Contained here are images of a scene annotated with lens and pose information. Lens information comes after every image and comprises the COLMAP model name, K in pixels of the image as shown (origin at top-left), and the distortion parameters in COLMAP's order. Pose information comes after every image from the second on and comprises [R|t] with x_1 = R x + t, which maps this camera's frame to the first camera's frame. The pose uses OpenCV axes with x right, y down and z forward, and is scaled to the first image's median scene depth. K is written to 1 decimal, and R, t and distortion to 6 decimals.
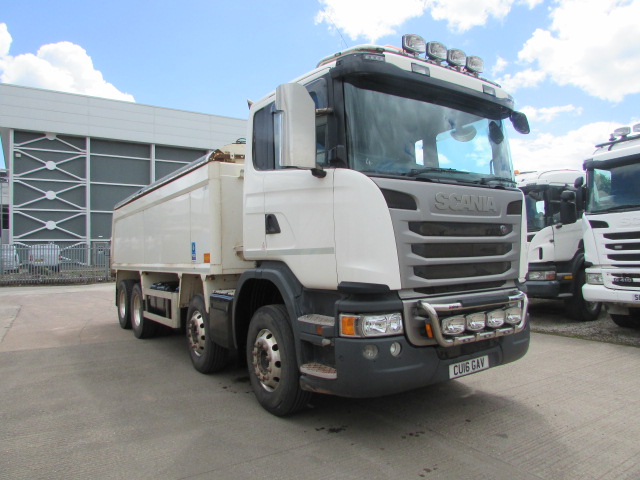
lens RADIAL K [[454.0, 0, 320.0], [0, 454.0, 240.0], [0, 0, 1]] dist [-0.030216, 0.001666]
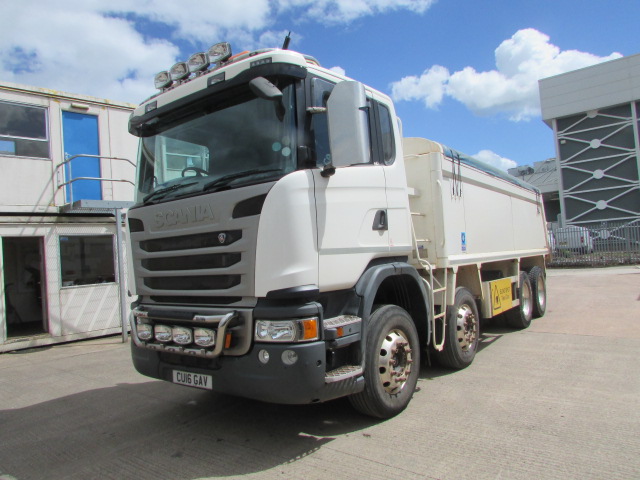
lens RADIAL K [[464.9, 0, 320.0], [0, 464.9, 240.0], [0, 0, 1]] dist [-0.030812, 0.002846]
pose [[0.320095, -0.028334, -0.946962, 1.372993], [0.076382, 0.997071, -0.004014, -0.001983], [0.944301, -0.071046, 0.321321, 0.940747]]
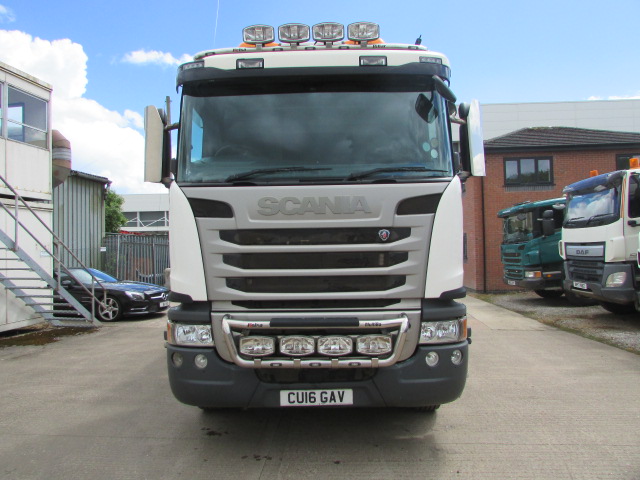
lens RADIAL K [[454.0, 0, 320.0], [0, 454.0, 240.0], [0, 0, 1]] dist [-0.030216, 0.001666]
pose [[0.817960, -0.005584, -0.575249, 0.811413], [0.011045, 0.999921, 0.005999, -0.020992], [0.575170, -0.011261, 0.817957, 0.303884]]
